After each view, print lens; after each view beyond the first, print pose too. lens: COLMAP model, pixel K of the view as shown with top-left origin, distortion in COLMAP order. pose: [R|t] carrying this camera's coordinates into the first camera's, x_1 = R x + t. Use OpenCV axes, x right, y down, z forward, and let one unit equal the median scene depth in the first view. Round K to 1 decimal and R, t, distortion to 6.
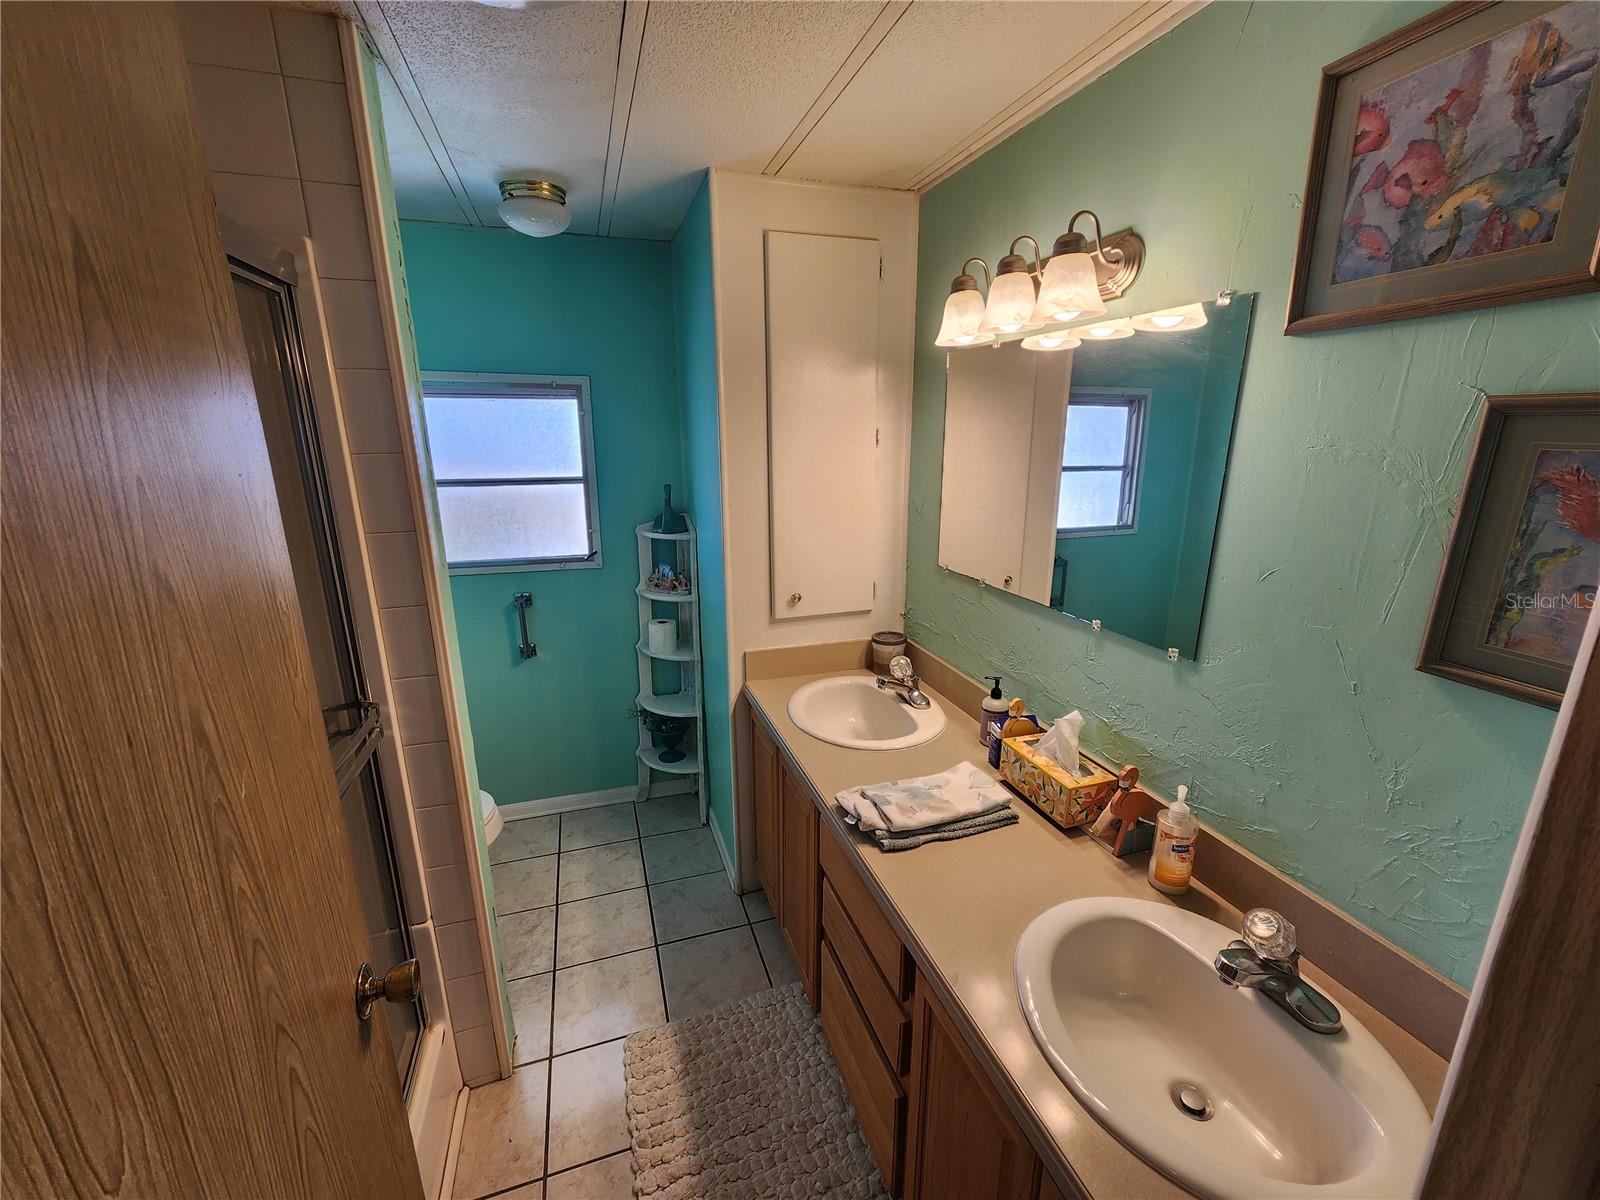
lens RADIAL K [[656.5, 0, 801.6], [0, 656.5, 600.6], [0, 0, 1]] dist [-0.005567, 0.000958]
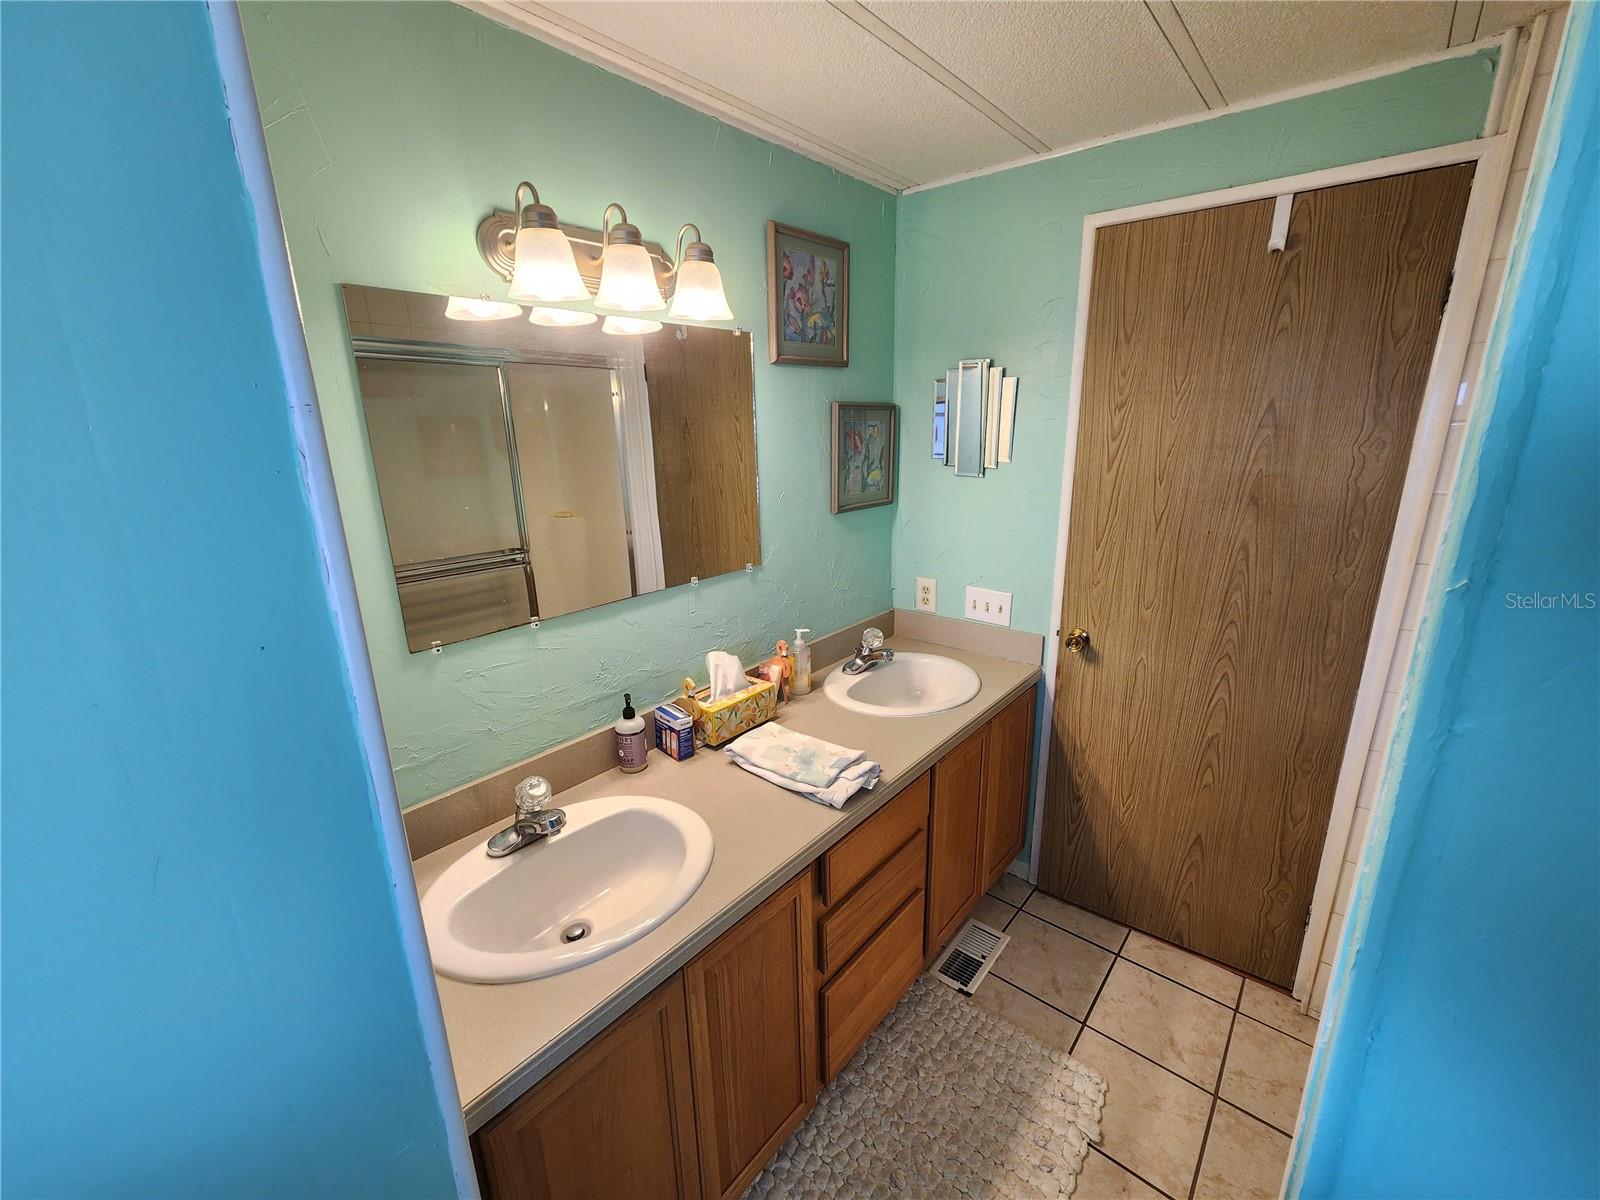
lens RADIAL K [[656.5, 0, 801.6], [0, 656.5, 600.6], [0, 0, 1]] dist [-0.005567, 0.000958]
pose [[-0.515621, -0.213910, 0.829685, -1.066849], [0.240339, 0.893350, 0.379687, -0.555159], [-0.822418, 0.395180, -0.409220, 2.195852]]
